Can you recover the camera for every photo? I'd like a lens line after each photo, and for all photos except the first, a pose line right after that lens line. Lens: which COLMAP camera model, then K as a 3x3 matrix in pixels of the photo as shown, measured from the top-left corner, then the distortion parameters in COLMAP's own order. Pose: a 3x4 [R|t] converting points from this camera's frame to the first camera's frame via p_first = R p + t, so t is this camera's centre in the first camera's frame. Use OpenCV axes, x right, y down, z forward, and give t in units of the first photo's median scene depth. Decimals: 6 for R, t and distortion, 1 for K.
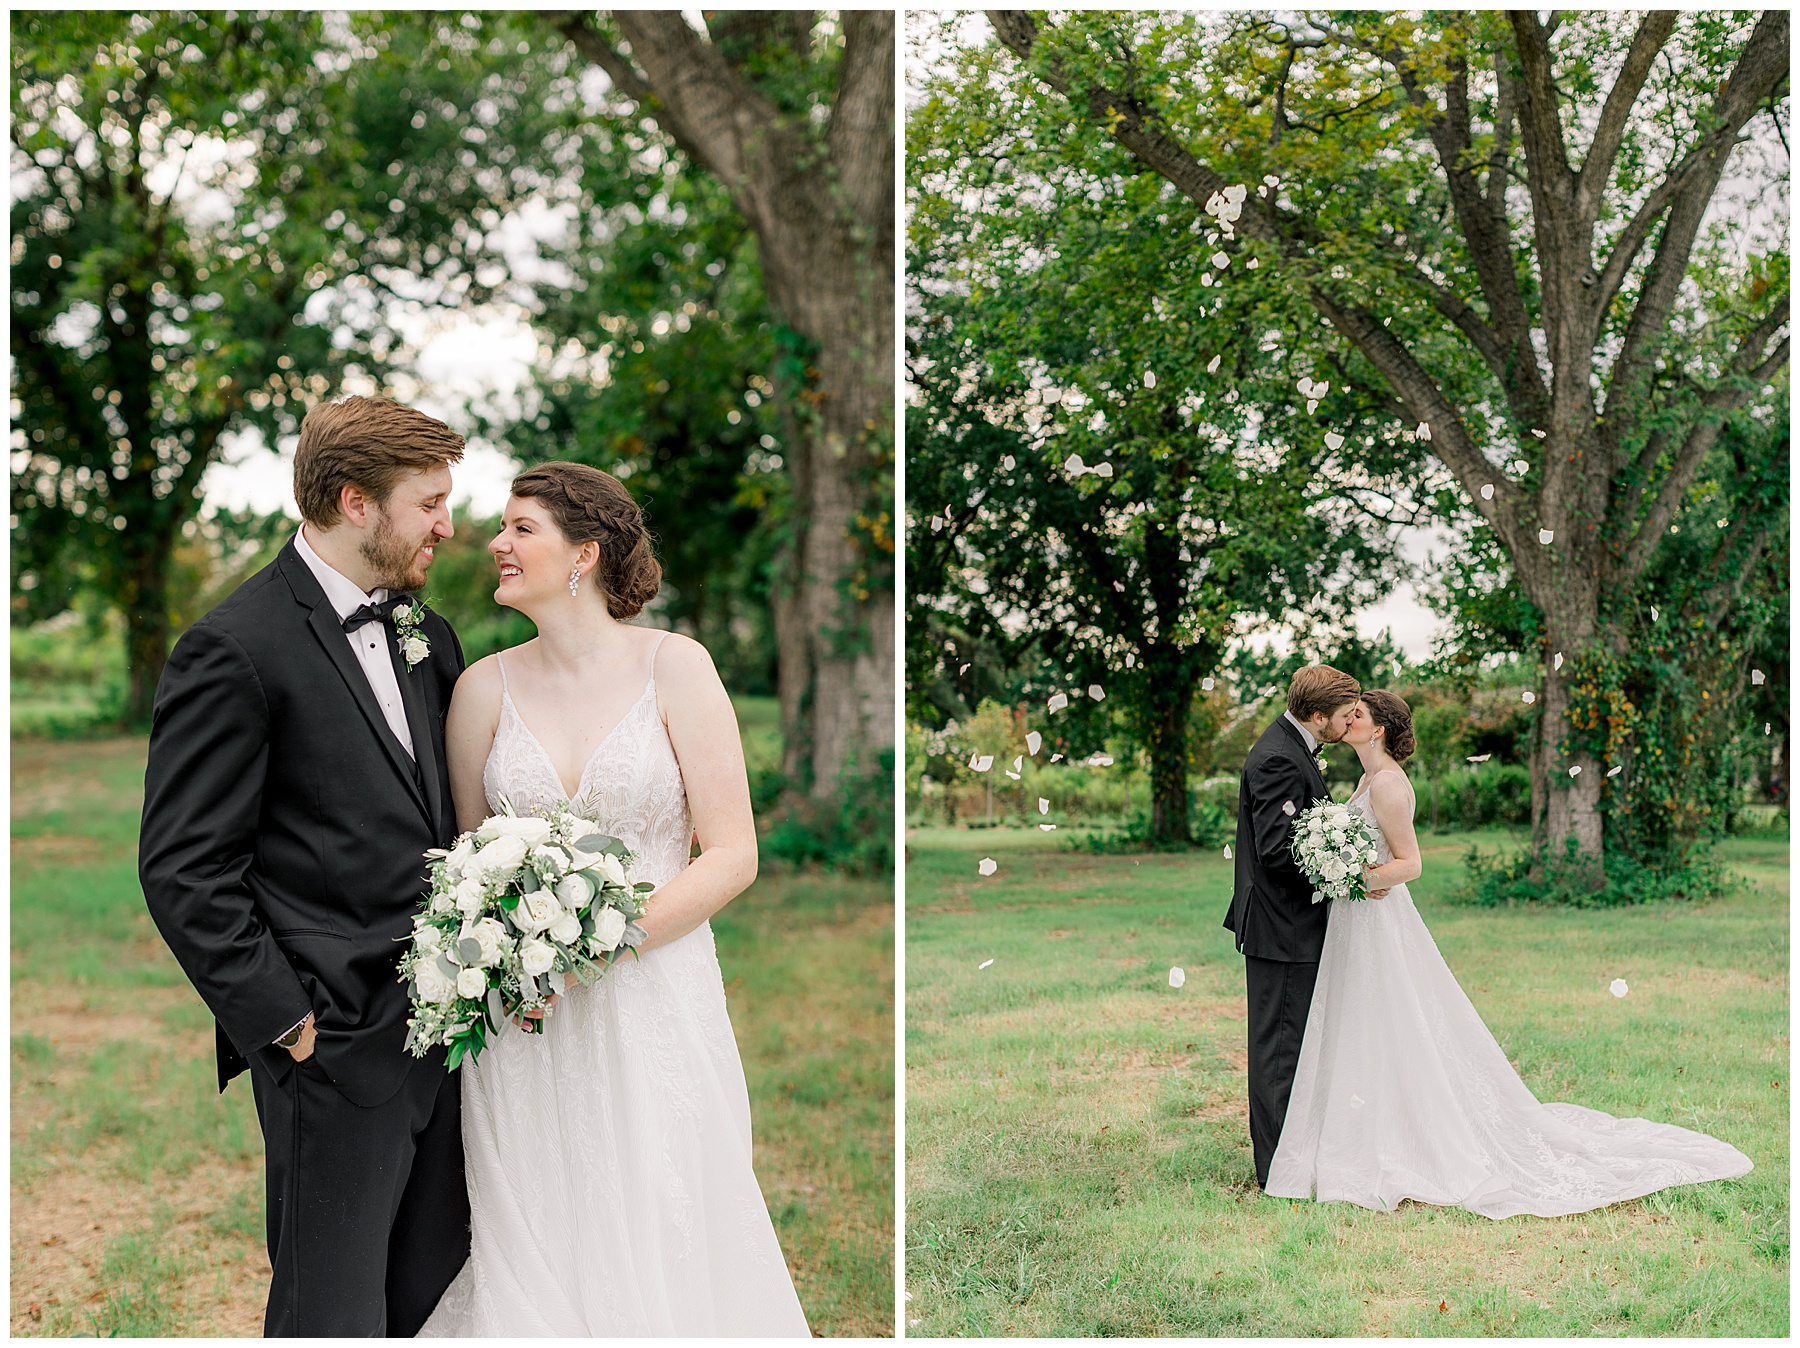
lens RADIAL K [[2029.8, 0, 1331.2], [0, 2029.8, 652.1], [0, 0, 1]] dist [0.024217, 0.008289]
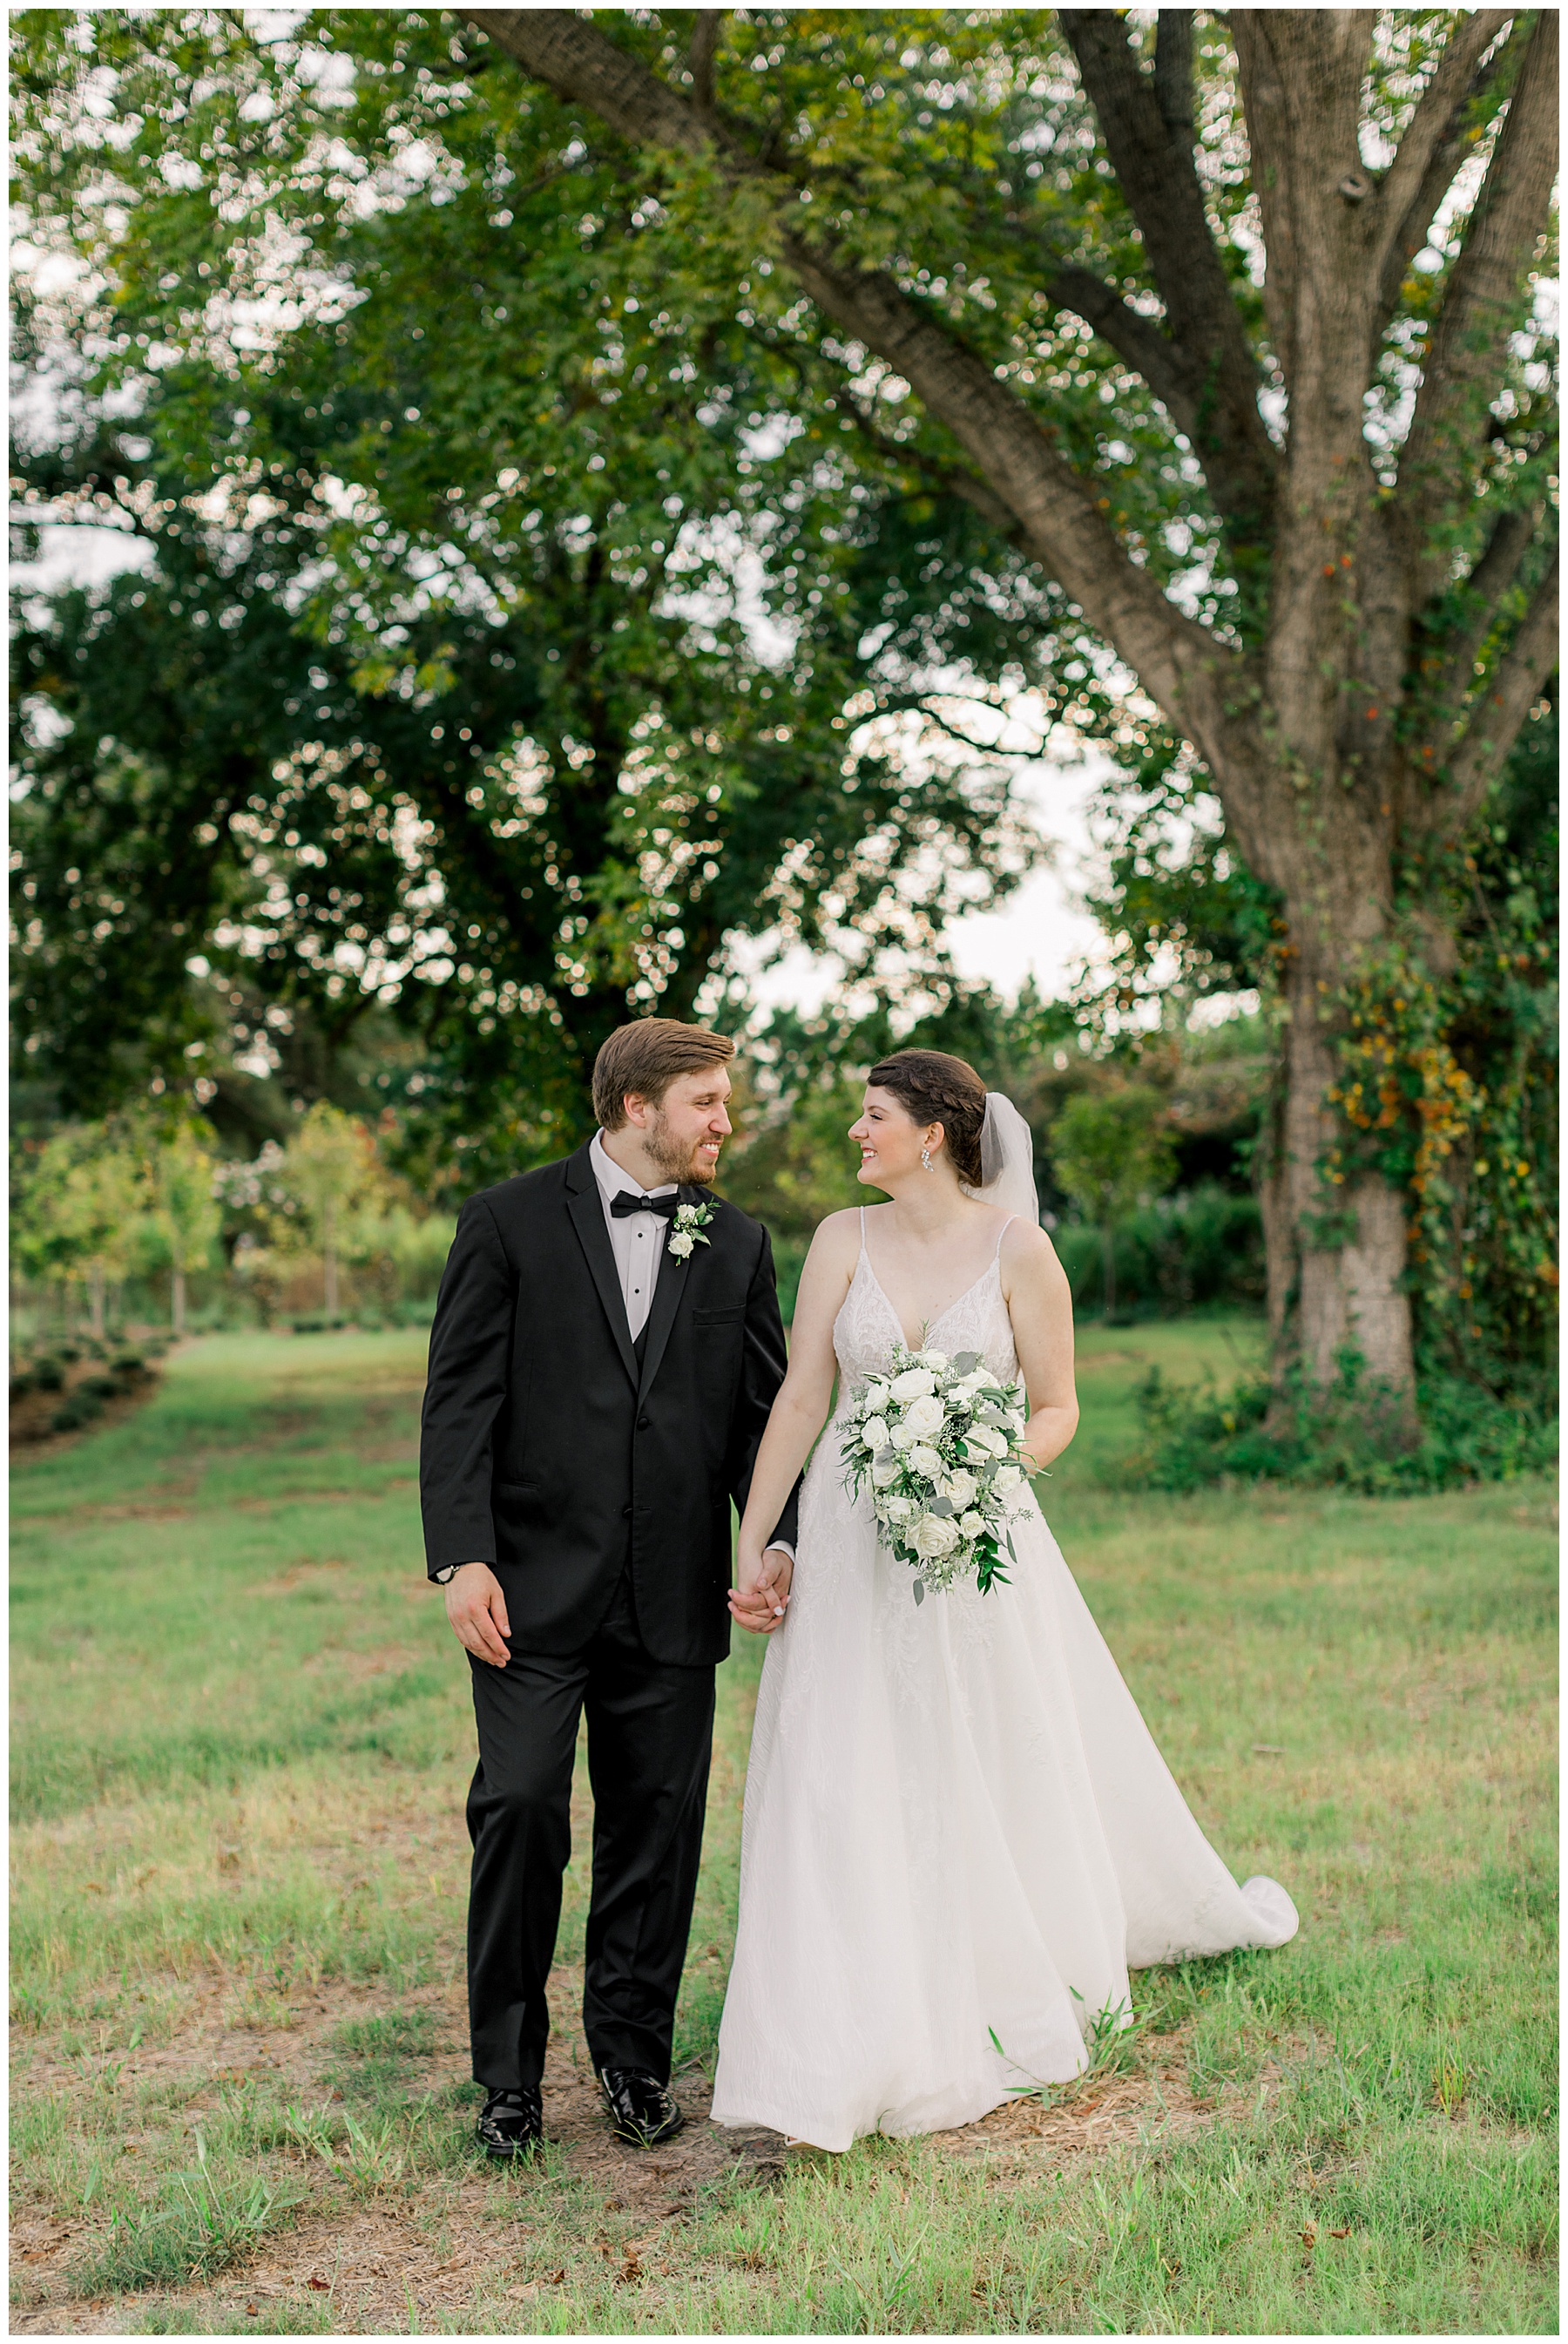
lens RADIAL K [[3419.3, 0, 774.2], [0, 3419.3, 1127.5], [0, 0, 1]] dist [0.014760, 0.058382]
pose [[0.998283, -0.028482, -0.051190, 0.015328], [0.030182, 0.999008, 0.032751, 0.004311], [0.050207, -0.034240, 0.998152, 0.110645]]
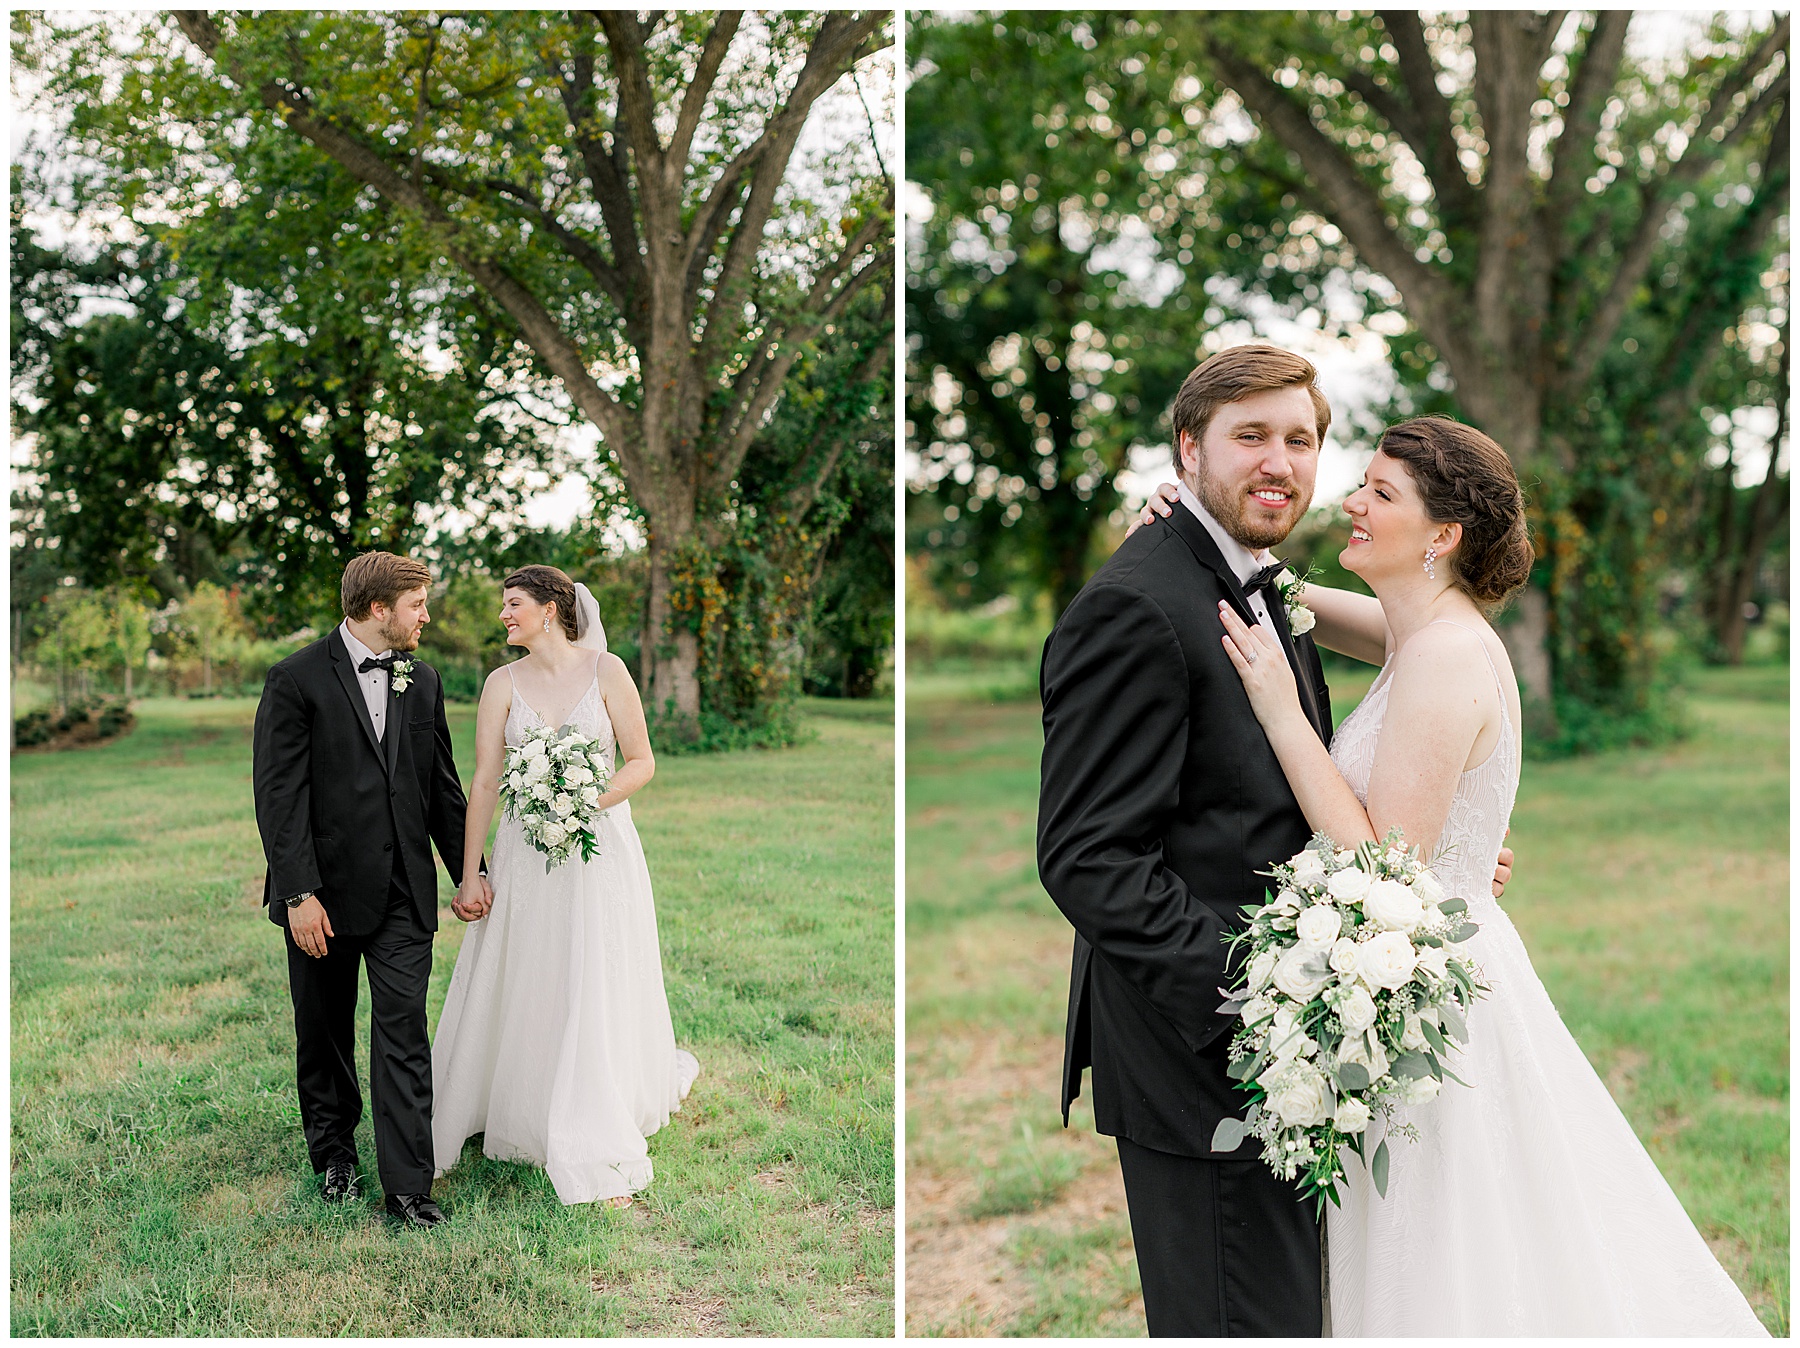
lens RADIAL K [[1940.4, 0, 448.3], [0, 1940.4, 669.1], [0, 0, 1]] dist [0.015065, -0.000007]
pose [[0.998895, -0.010137, -0.045881, 0.025630], [0.013430, 0.997311, 0.072050, -0.008114], [0.045028, -0.072587, 0.996345, -0.107191]]
